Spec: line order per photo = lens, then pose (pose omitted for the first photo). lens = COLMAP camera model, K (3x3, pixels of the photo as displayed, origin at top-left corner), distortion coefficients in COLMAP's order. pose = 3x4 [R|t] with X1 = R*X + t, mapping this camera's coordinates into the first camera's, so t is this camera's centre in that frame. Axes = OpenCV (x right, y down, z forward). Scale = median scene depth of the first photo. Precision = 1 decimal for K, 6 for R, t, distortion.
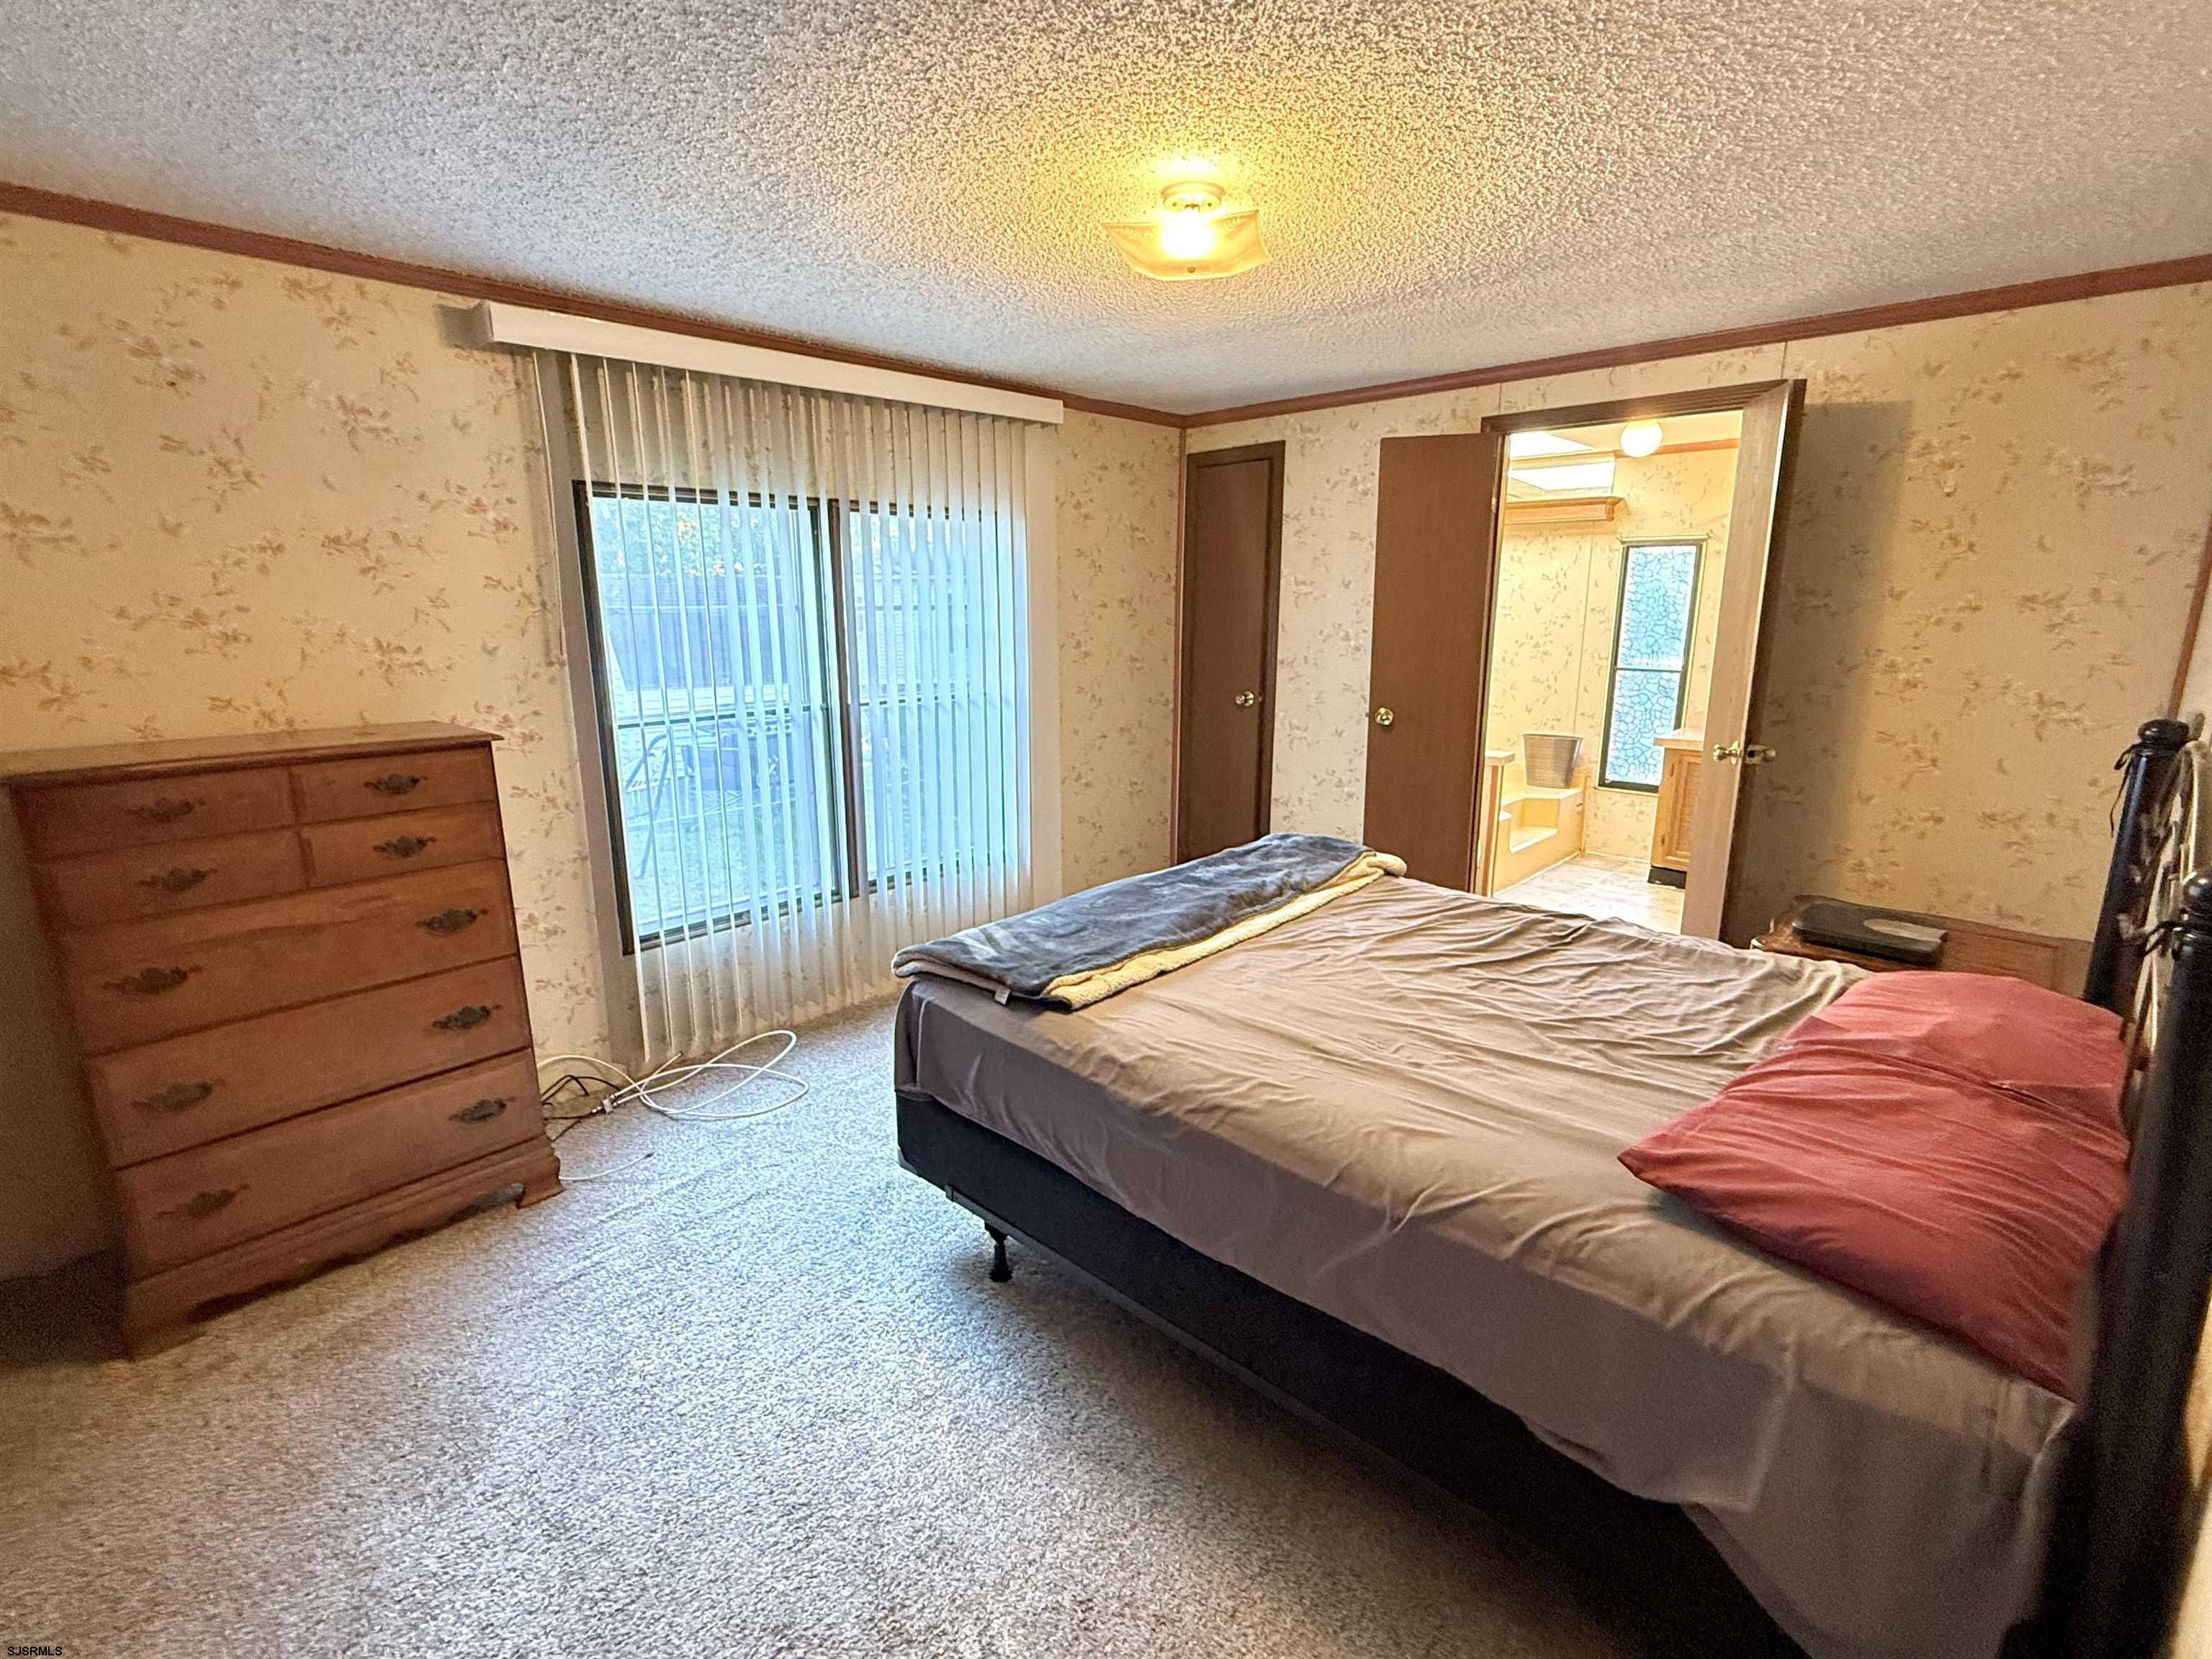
lens RADIAL K [[1021.7, 0, 1100.6], [0, 1021.7, 816.3], [0, 0, 1]] dist [-0.000635, -0.000230]
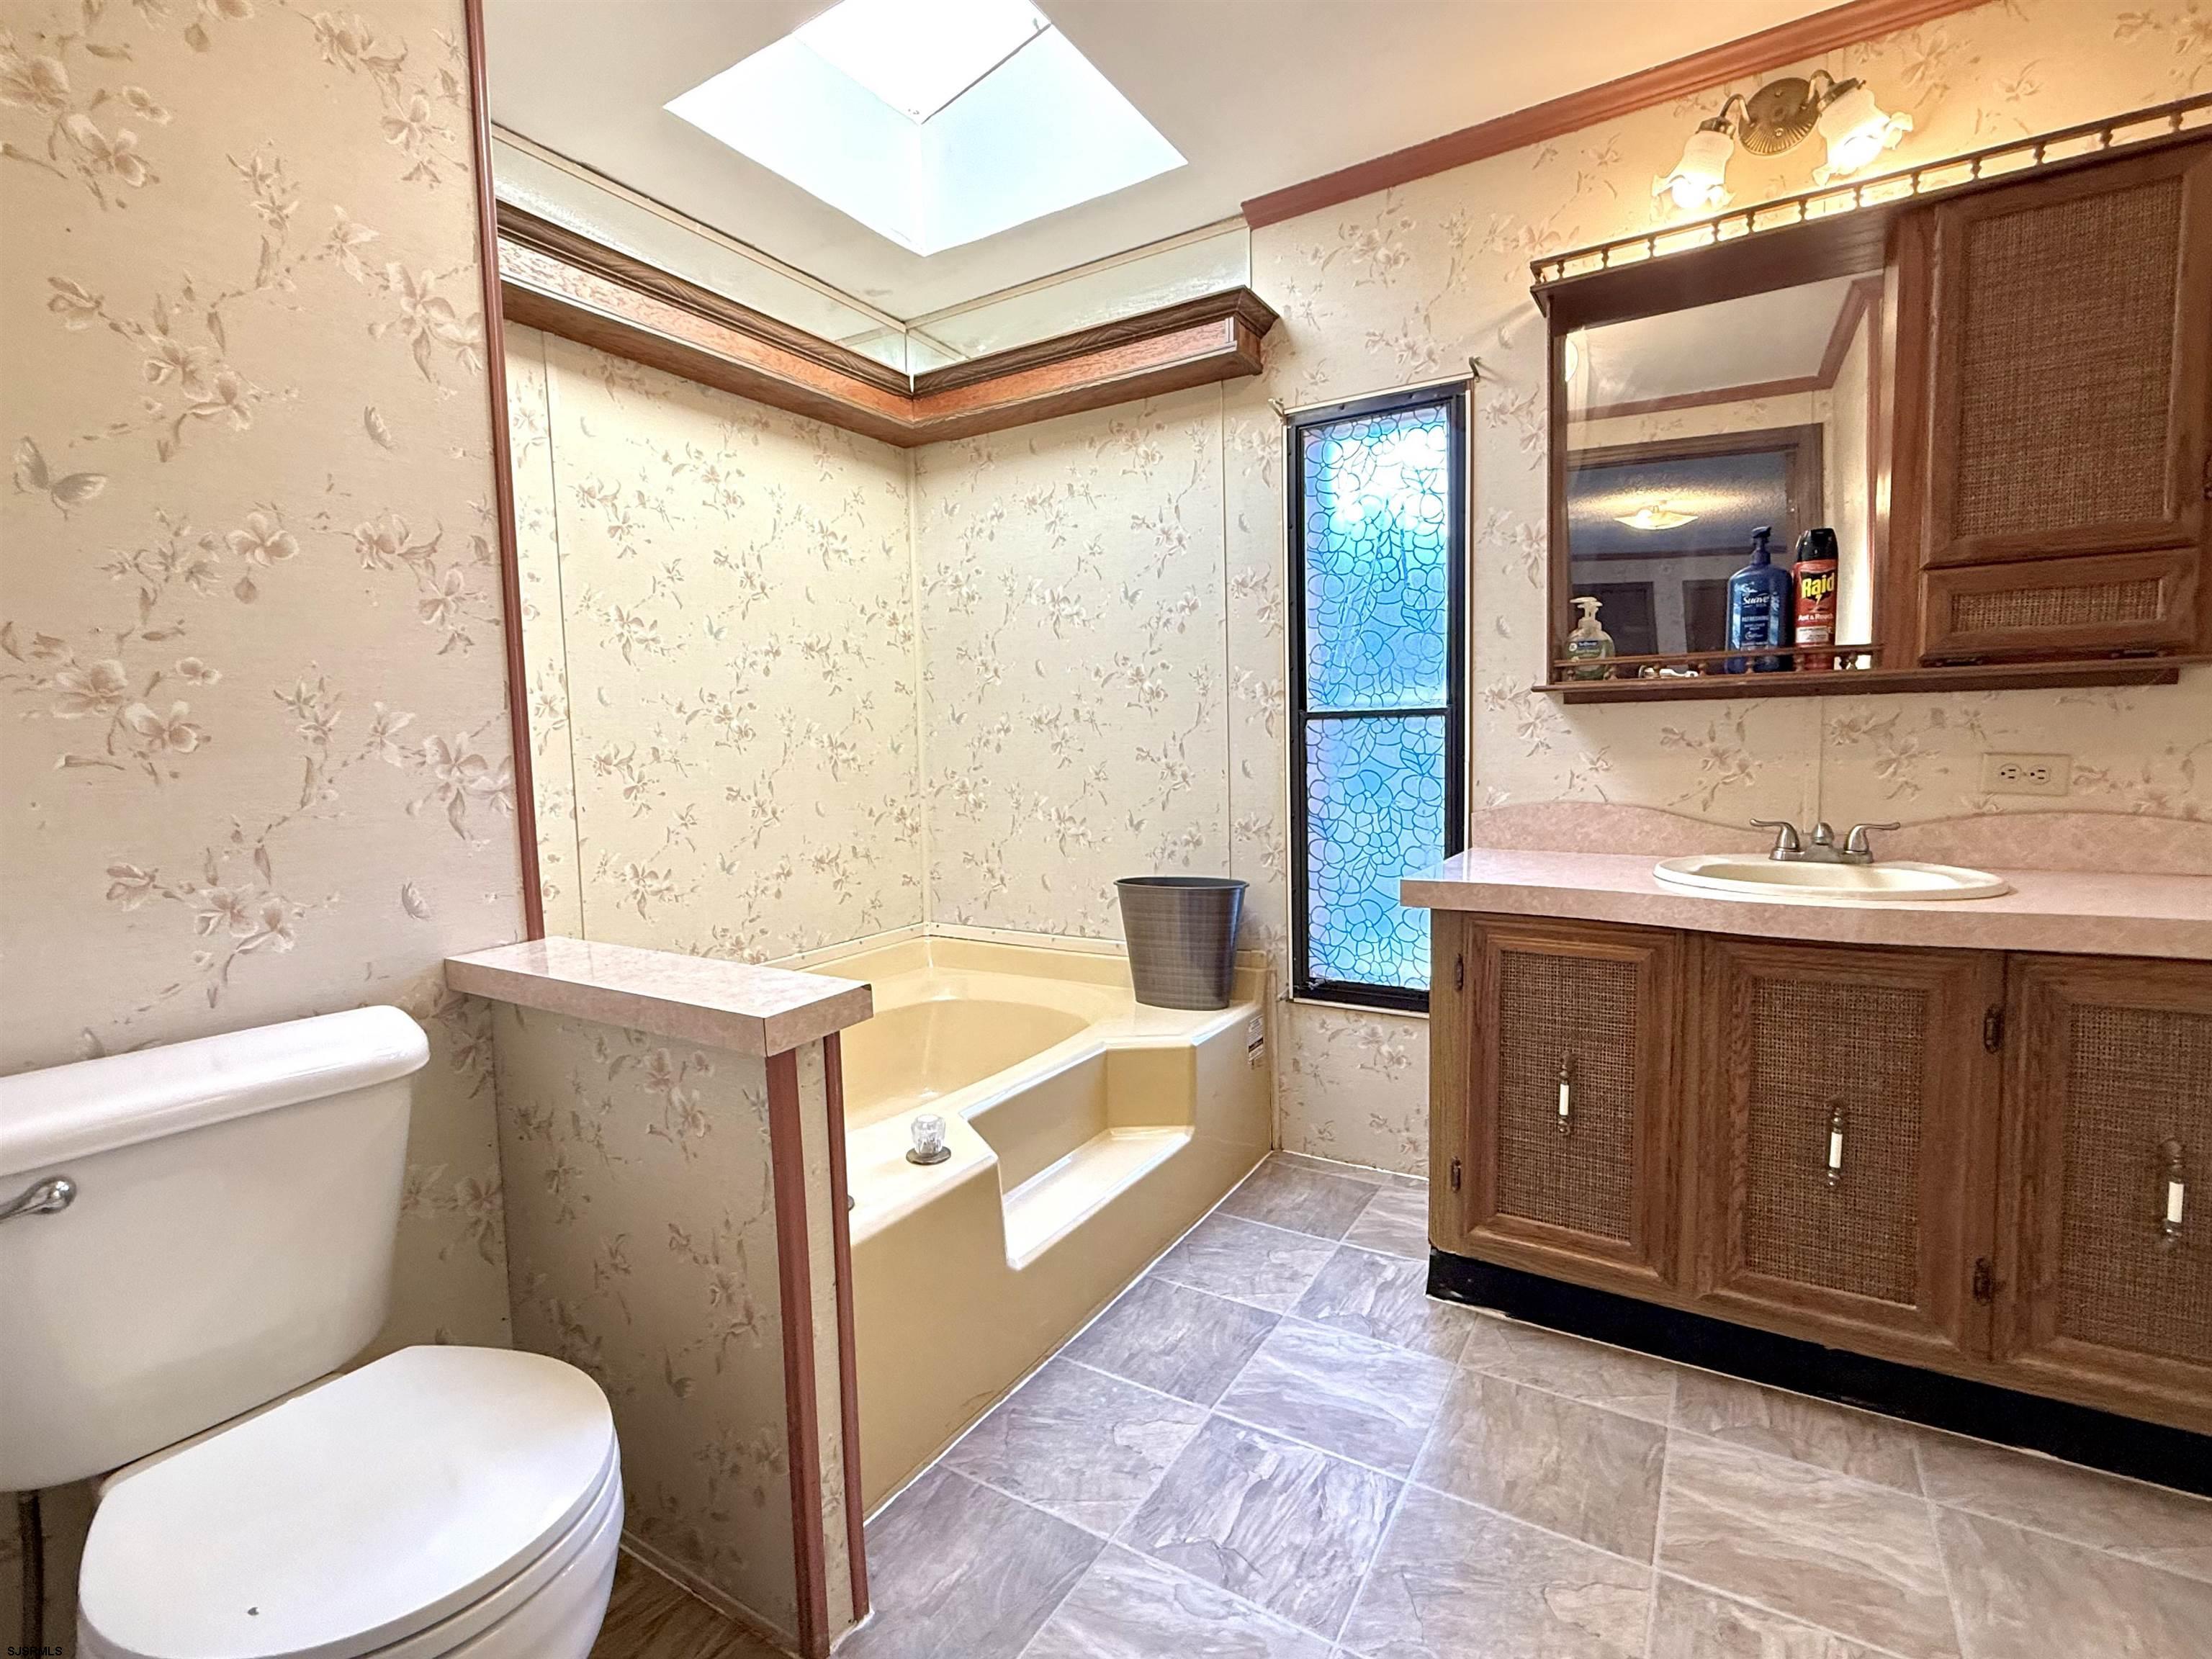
lens RADIAL K [[1021.7, 0, 1100.2], [0, 1021.7, 828.1], [0, 0, 1]] dist [-0.000635, -0.000230]
pose [[0.978613, -0.035369, 0.202645, 0.337464], [0.064212, 0.988407, -0.137580, -0.046236], [-0.195429, 0.147650, 0.969539, 0.618957]]
